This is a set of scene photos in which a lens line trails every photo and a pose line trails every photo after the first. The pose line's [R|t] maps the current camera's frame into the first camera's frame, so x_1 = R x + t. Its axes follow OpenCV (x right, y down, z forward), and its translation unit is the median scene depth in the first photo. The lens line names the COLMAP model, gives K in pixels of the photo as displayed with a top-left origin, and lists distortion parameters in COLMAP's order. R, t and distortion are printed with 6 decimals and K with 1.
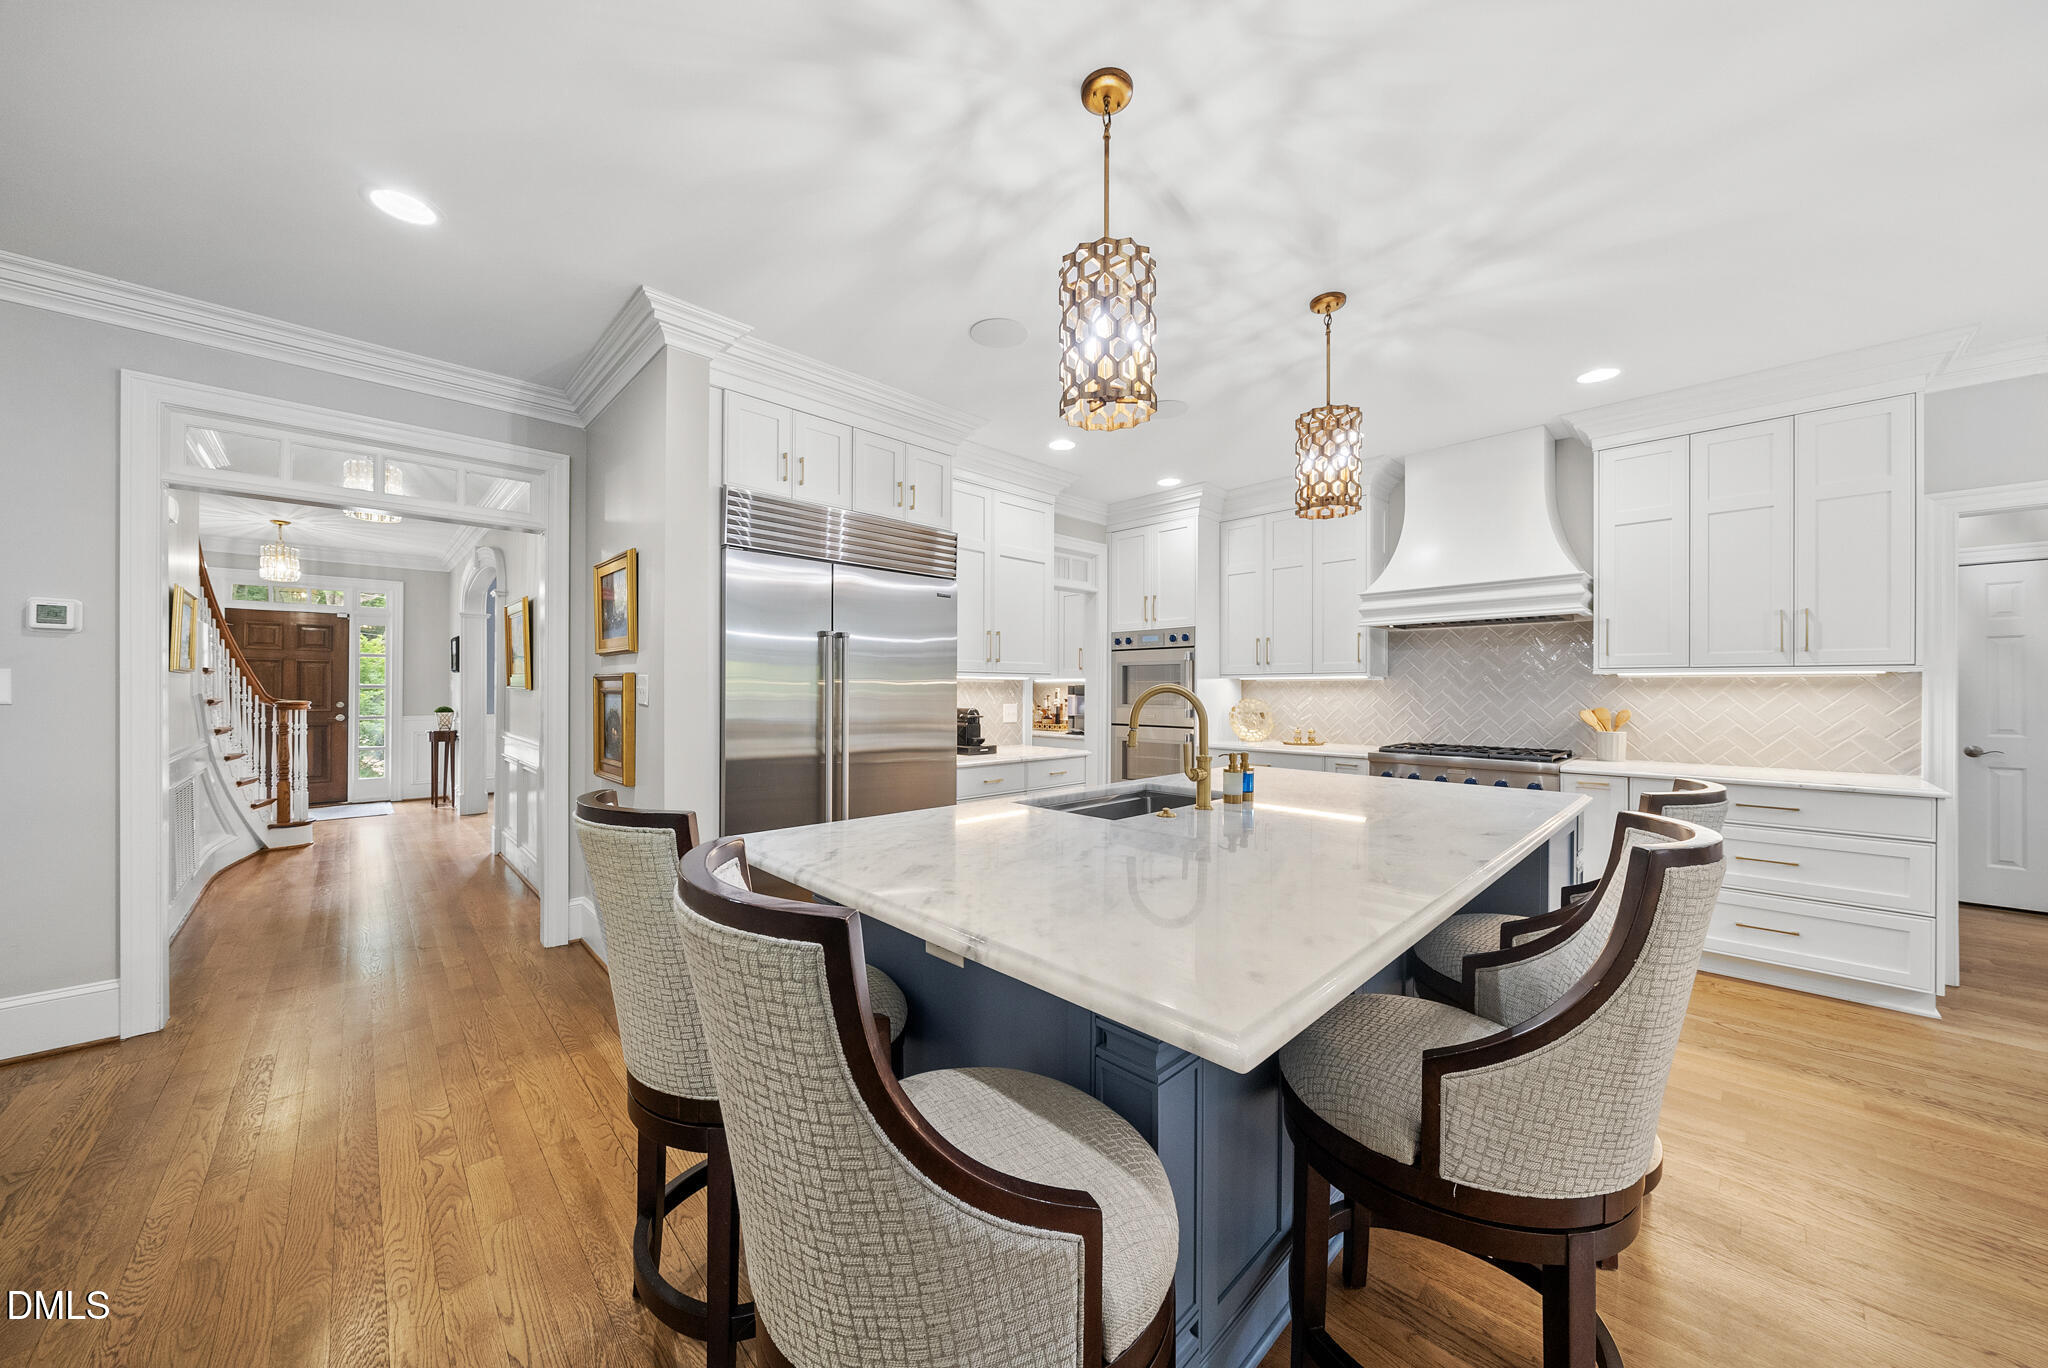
lens RADIAL K [[711.4, 0, 1019.6], [0, 711.4, 693.9], [0, 0, 1]] dist [-0.007034, 0.000020]
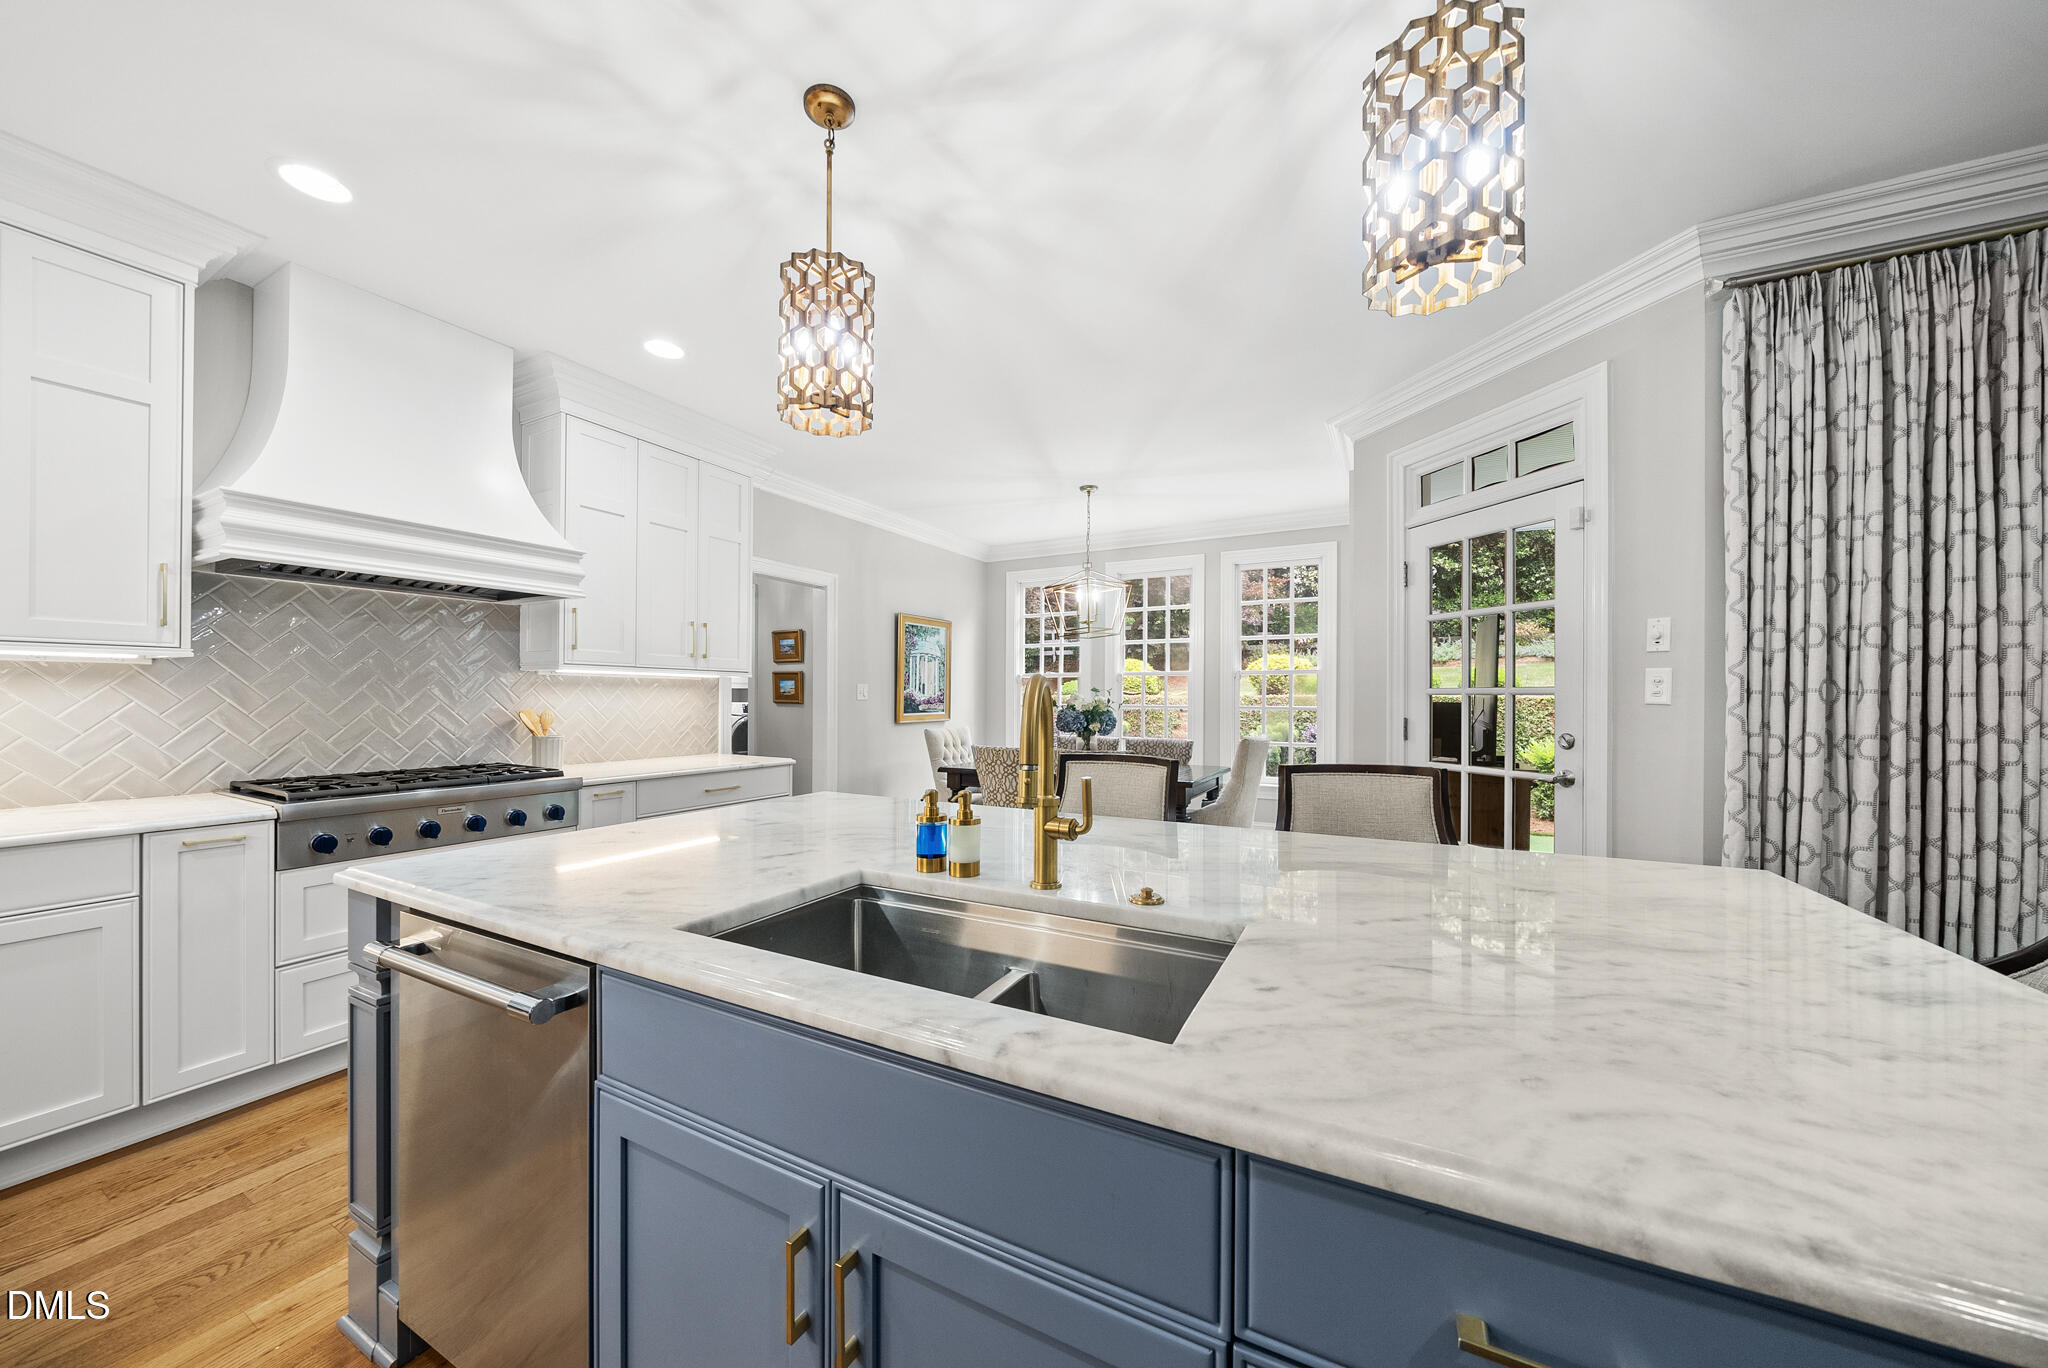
lens RADIAL K [[711.4, 0, 1019.6], [0, 711.4, 693.9], [0, 0, 1]] dist [-0.007034, 0.000020]
pose [[-0.303426, 0.000019, 0.952855, -0.279647], [-0.005407, 0.999984, -0.001741, -0.000198], [-0.952840, -0.005681, -0.303421, 1.133585]]
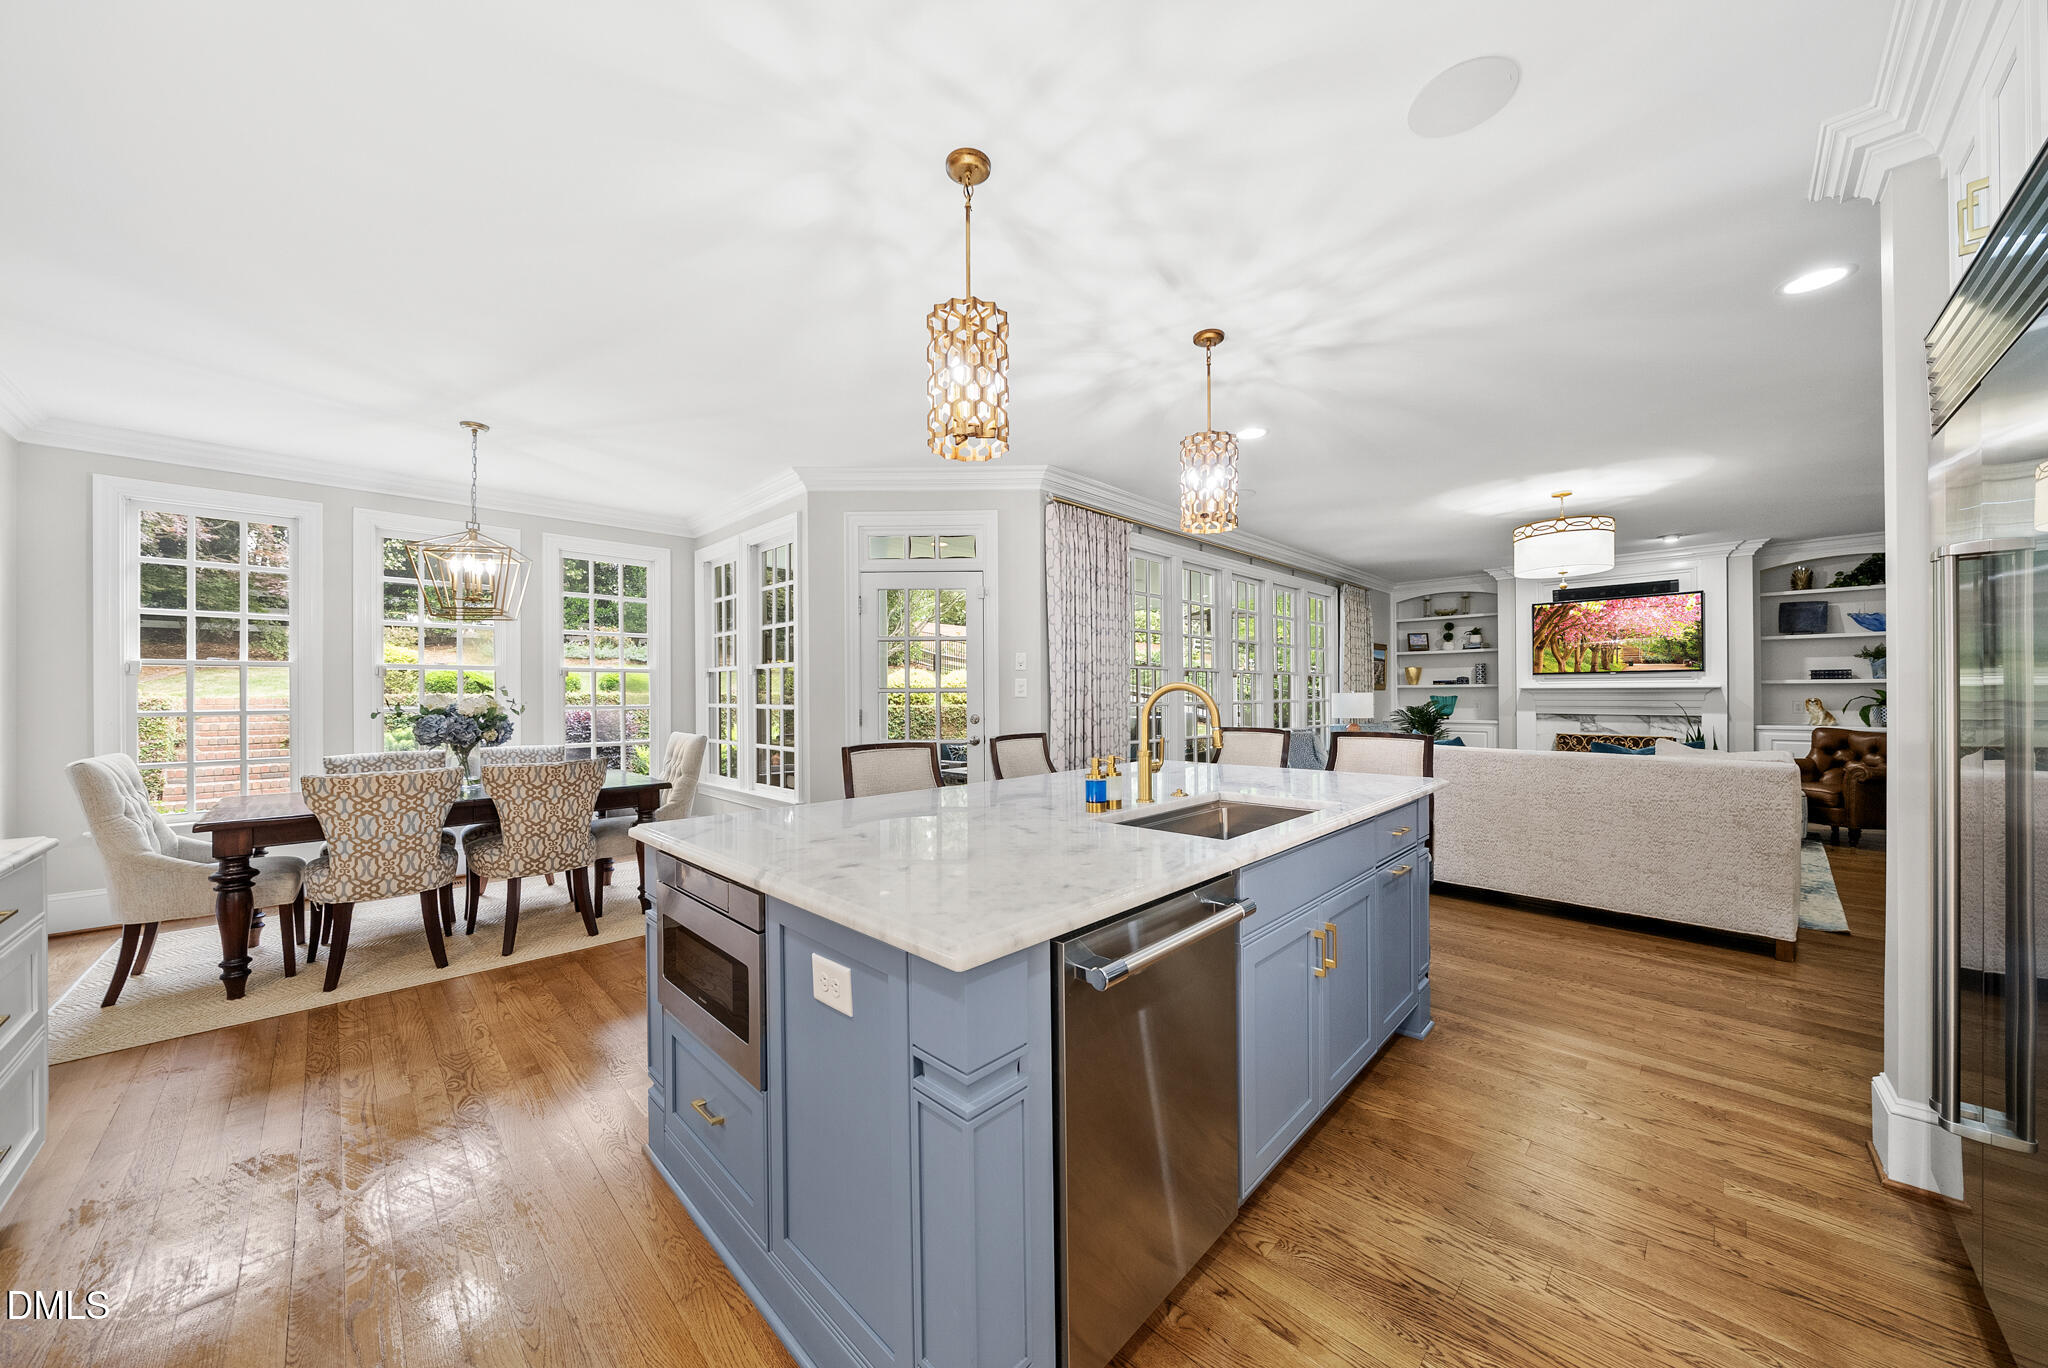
lens RADIAL K [[709.2, 0, 1023.6], [0, 709.2, 687.6], [0, 0, 1]] dist [-0.007817, 0.000054]
pose [[-0.999654, 0.003711, -0.026040, 0.439060], [0.003962, 0.999946, -0.009579, 0.000333], [0.026003, -0.009679, -0.999615, 1.915680]]
